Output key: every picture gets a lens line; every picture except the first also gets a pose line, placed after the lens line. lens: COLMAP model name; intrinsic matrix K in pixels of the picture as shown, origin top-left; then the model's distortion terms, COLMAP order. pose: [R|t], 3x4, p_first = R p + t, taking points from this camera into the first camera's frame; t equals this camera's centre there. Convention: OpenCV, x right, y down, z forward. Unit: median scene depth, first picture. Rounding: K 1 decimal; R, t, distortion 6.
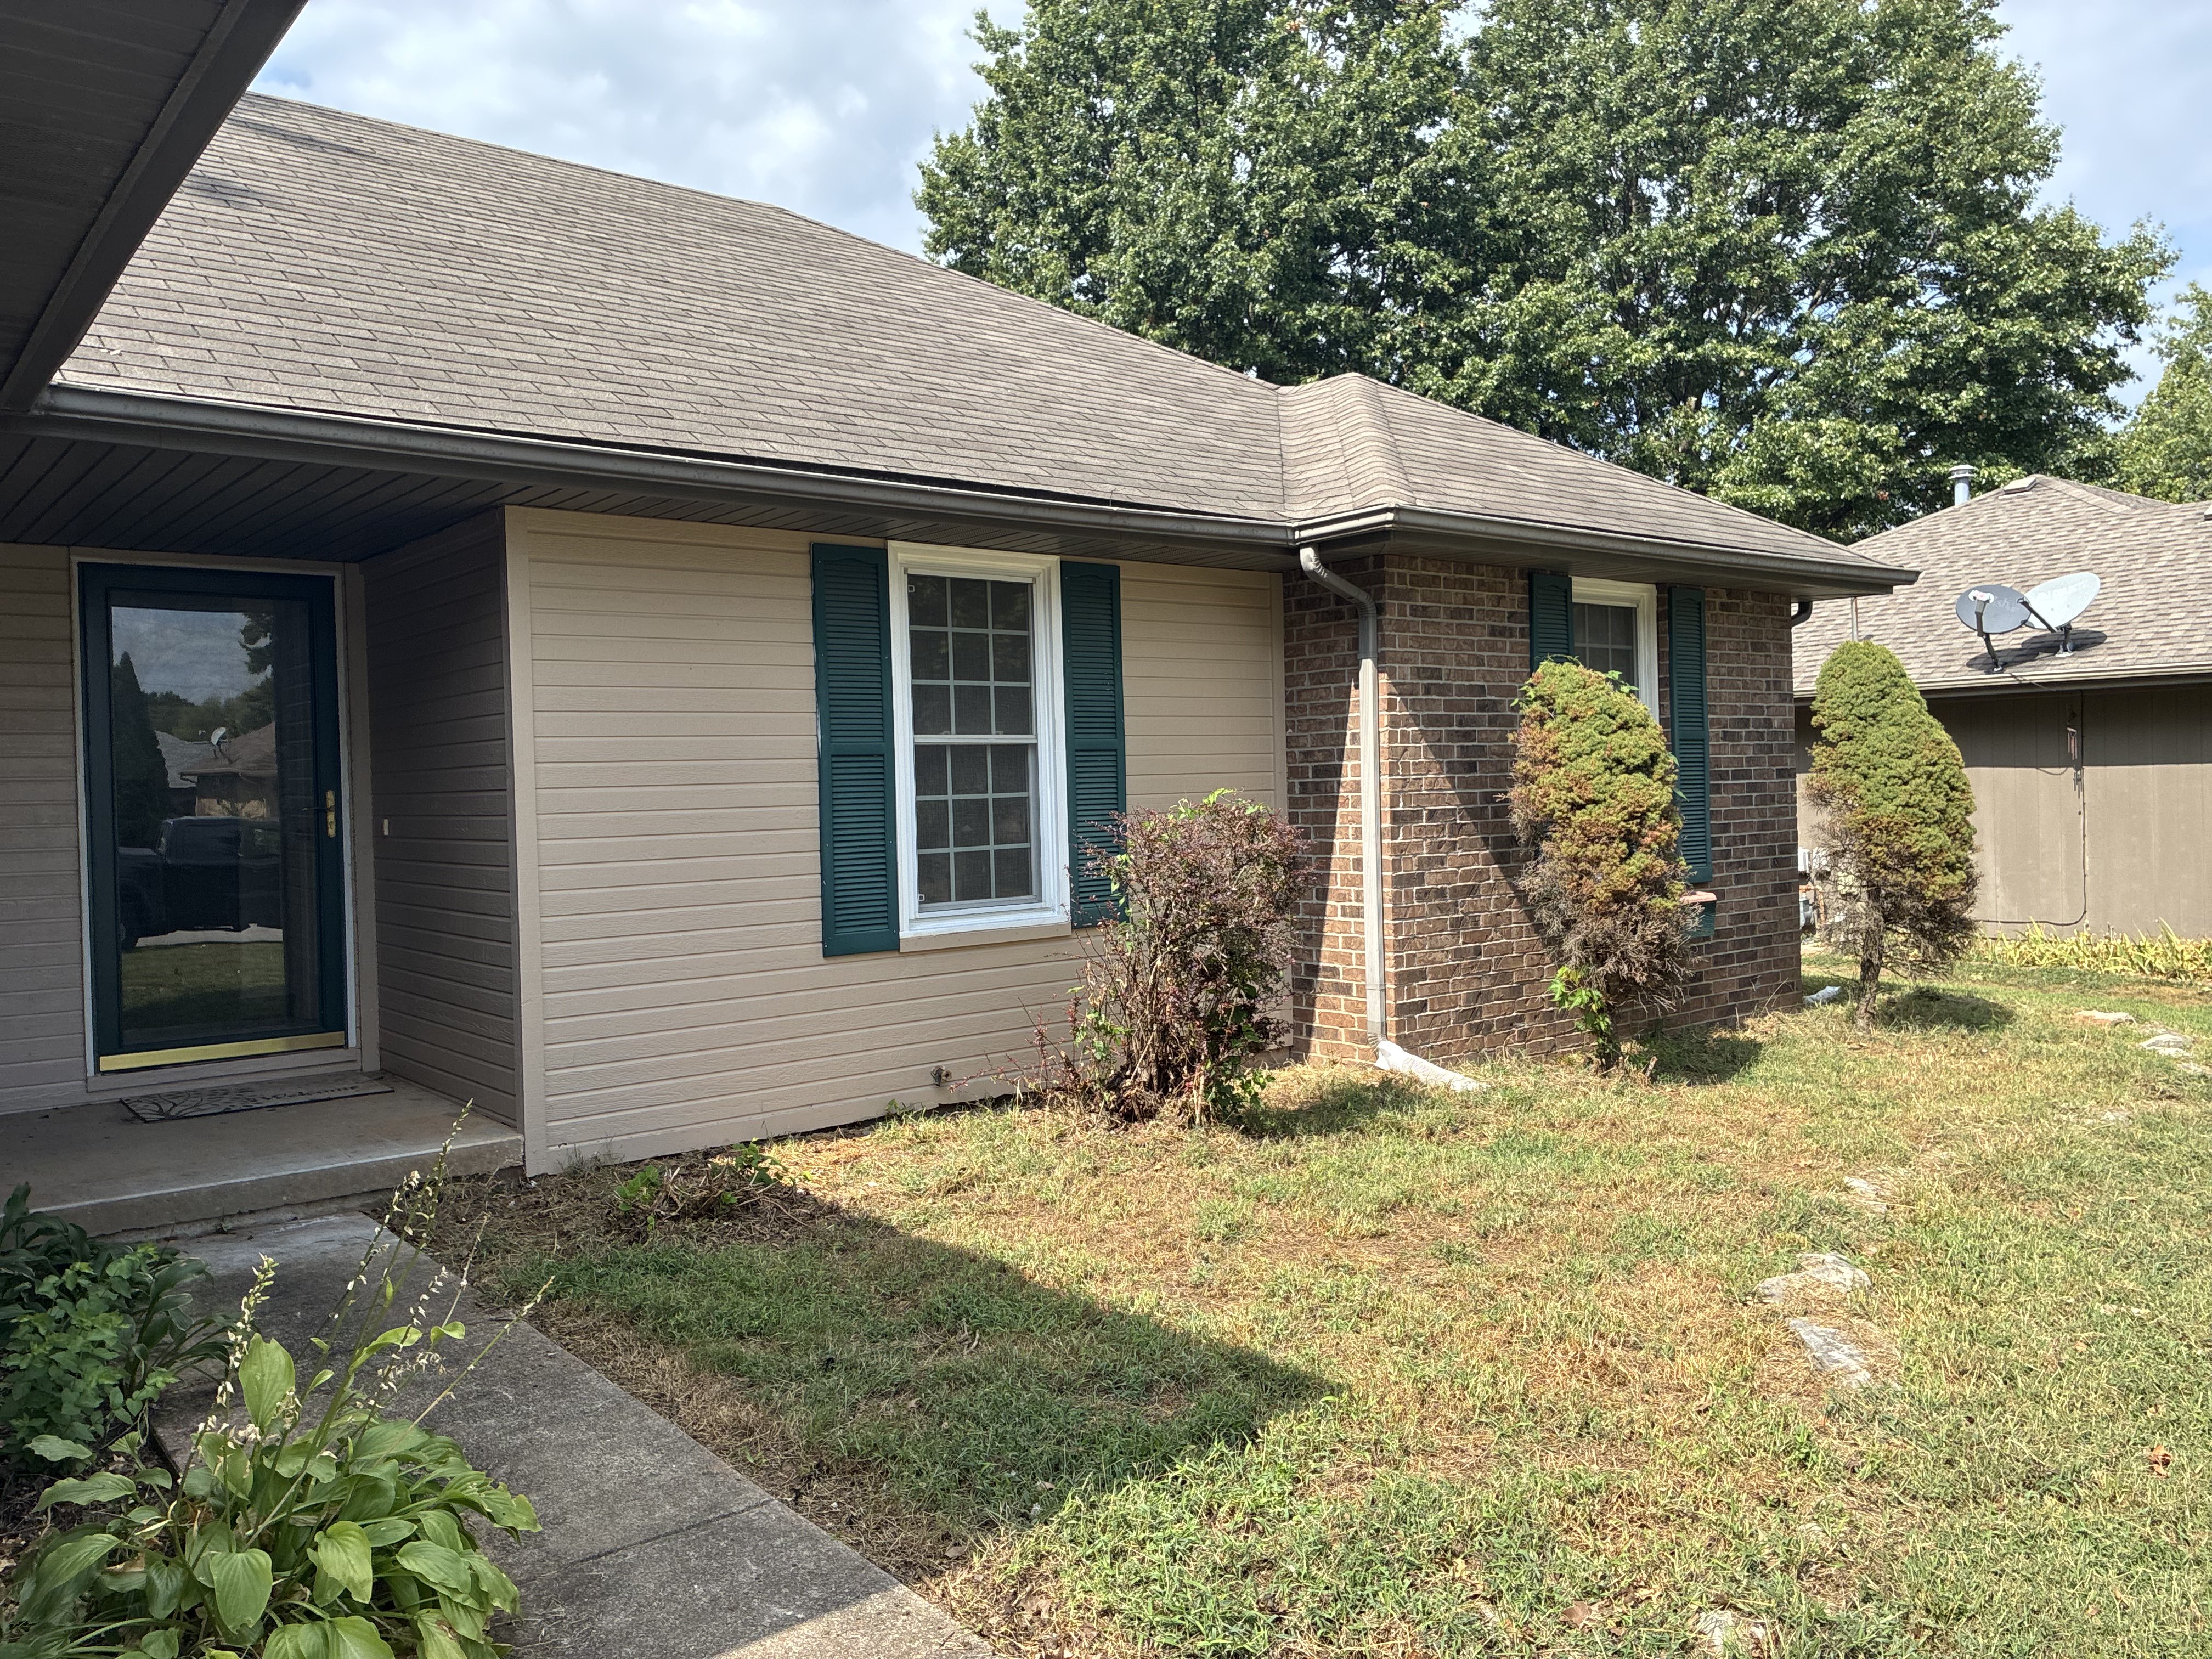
lens RADIAL K [[1668.8, 0, 1106.5], [0, 1668.8, 813.7], [0, 0, 1]] dist [0.059779, -0.074921]
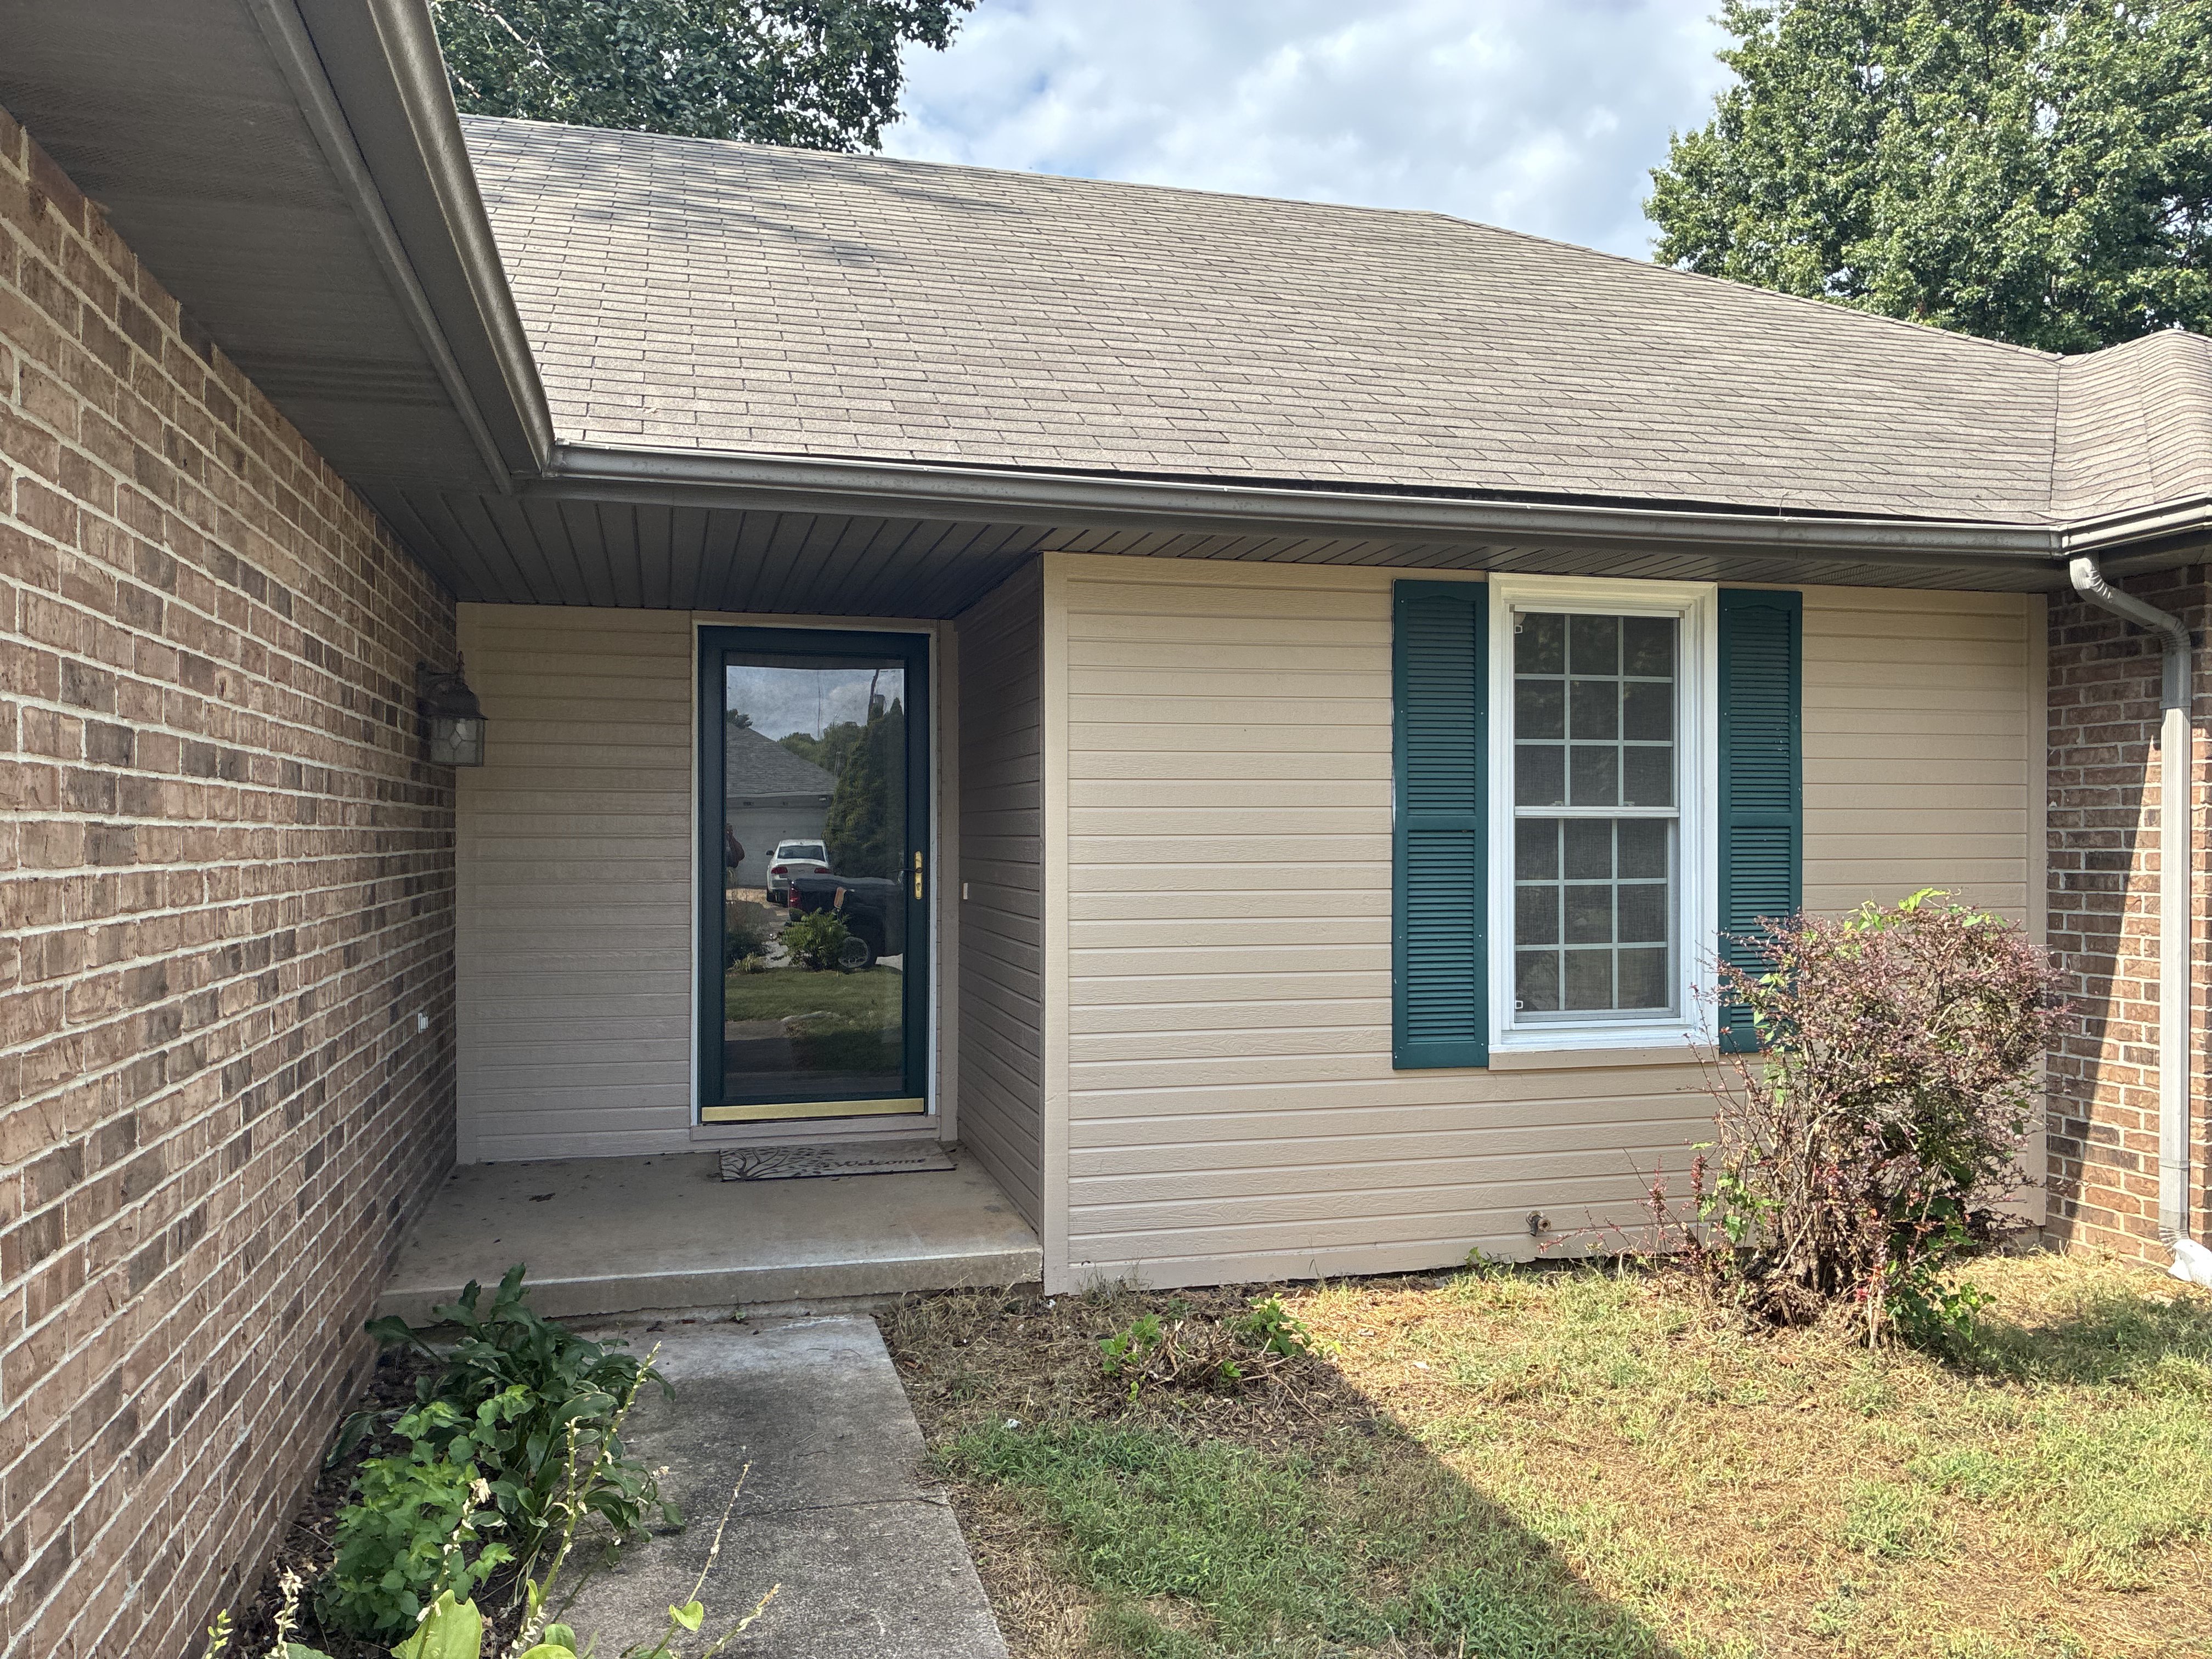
lens RADIAL K [[1668.8, 0, 1116.4], [0, 1668.8, 839.6], [0, 0, 1]] dist [0.059779, -0.074921]
pose [[0.912787, 0.027114, -0.407535, 0.043080], [-0.030641, 0.999528, -0.002129, -0.023529], [0.407285, 0.014431, 0.913187, 0.168010]]
